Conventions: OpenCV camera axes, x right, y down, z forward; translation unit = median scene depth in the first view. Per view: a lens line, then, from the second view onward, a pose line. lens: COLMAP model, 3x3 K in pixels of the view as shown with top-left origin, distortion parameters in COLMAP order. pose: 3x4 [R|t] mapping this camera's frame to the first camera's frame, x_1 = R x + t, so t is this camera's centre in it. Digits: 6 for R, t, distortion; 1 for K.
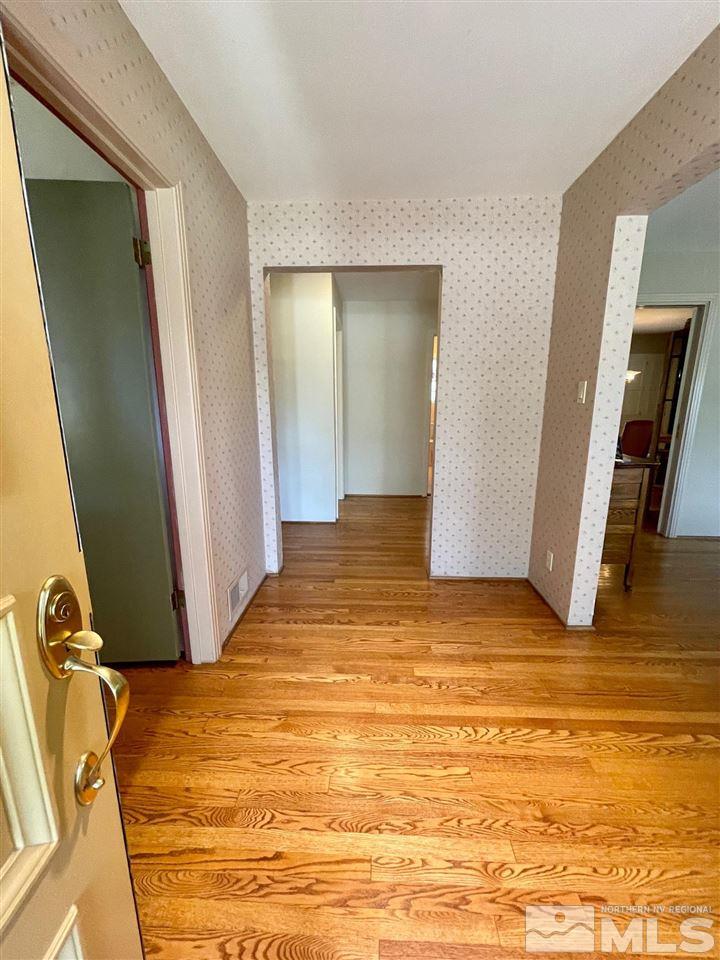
lens RADIAL K [[389.9, 0, 360.0], [0, 389.9, 479.4], [0, 0, 1]] dist [-0.000201, -0.001201]
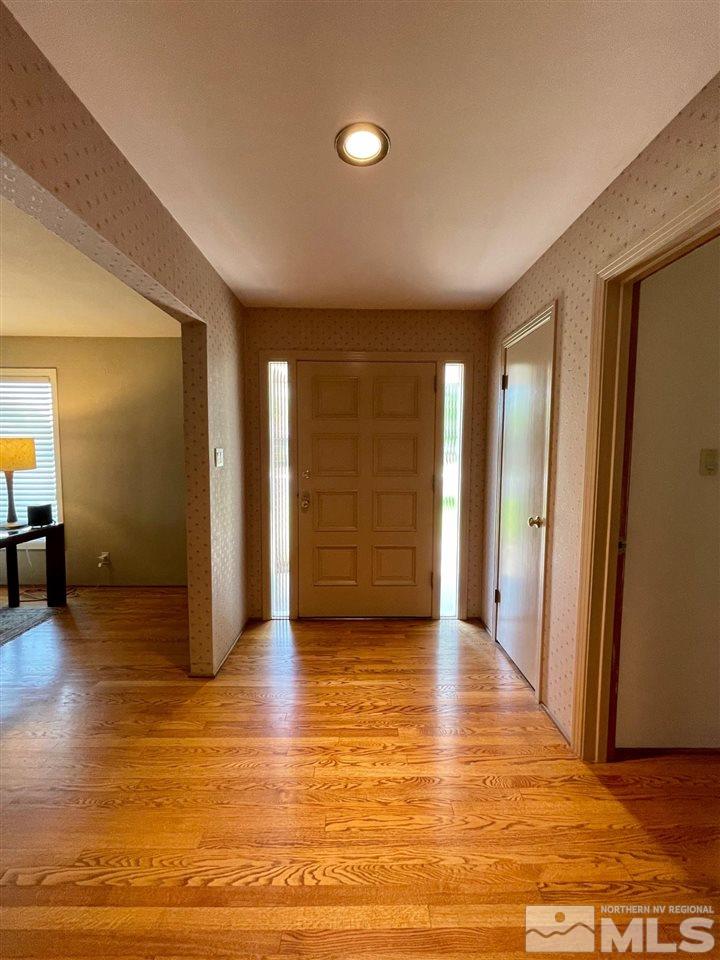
lens RADIAL K [[389.9, 0, 360.1], [0, 389.9, 481.5], [0, 0, 1]] dist [-0.000201, -0.001201]
pose [[-0.998679, -0.002813, -0.051299, 0.241490], [-0.017067, 0.959960, 0.279618, -0.435965], [0.048458, 0.280124, -0.958740, 1.729356]]
